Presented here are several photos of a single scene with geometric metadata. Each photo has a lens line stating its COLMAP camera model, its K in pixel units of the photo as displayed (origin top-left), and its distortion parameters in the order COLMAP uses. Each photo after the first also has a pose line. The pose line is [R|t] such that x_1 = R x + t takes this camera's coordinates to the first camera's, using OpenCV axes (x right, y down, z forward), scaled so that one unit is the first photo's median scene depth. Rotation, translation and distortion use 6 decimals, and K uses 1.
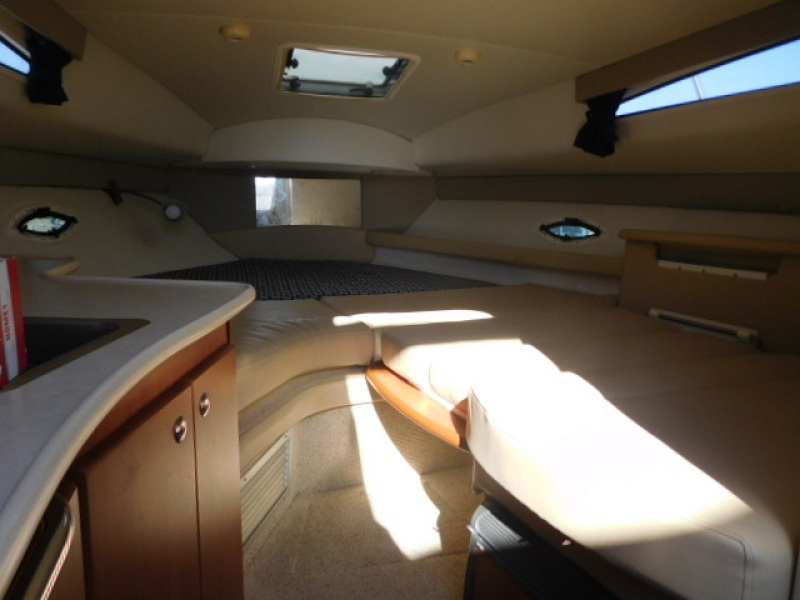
lens RADIAL K [[595.1, 0, 406.3], [0, 595.1, 299.9], [0, 0, 1]] dist [-0.002926, -0.002506]
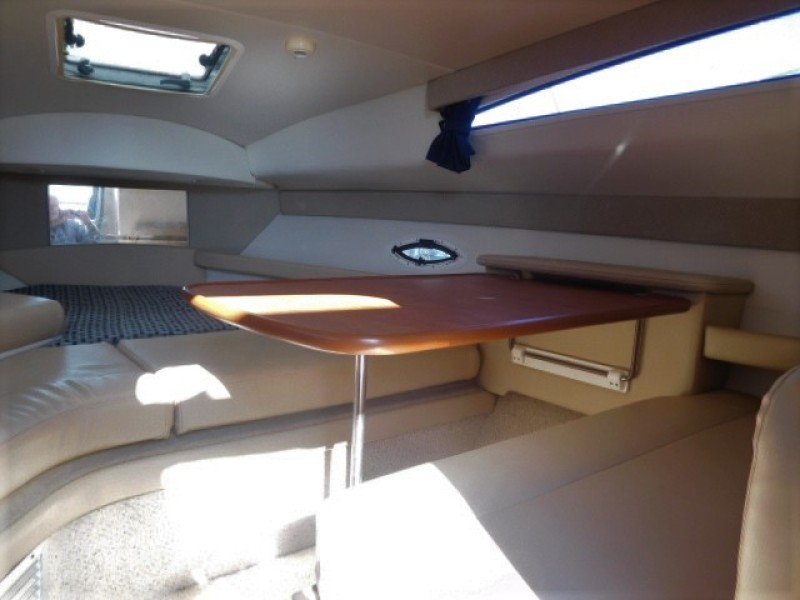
lens RADIAL K [[599.0, 0, 398.5], [0, 599.0, 303.4], [0, 0, 1]] dist [-0.009907, 0.001734]
pose [[0.976378, -0.014627, 0.215576, 0.044953], [0.018004, 0.999744, -0.013709, -0.032362], [-0.215320, 0.017266, 0.976391, 0.140645]]
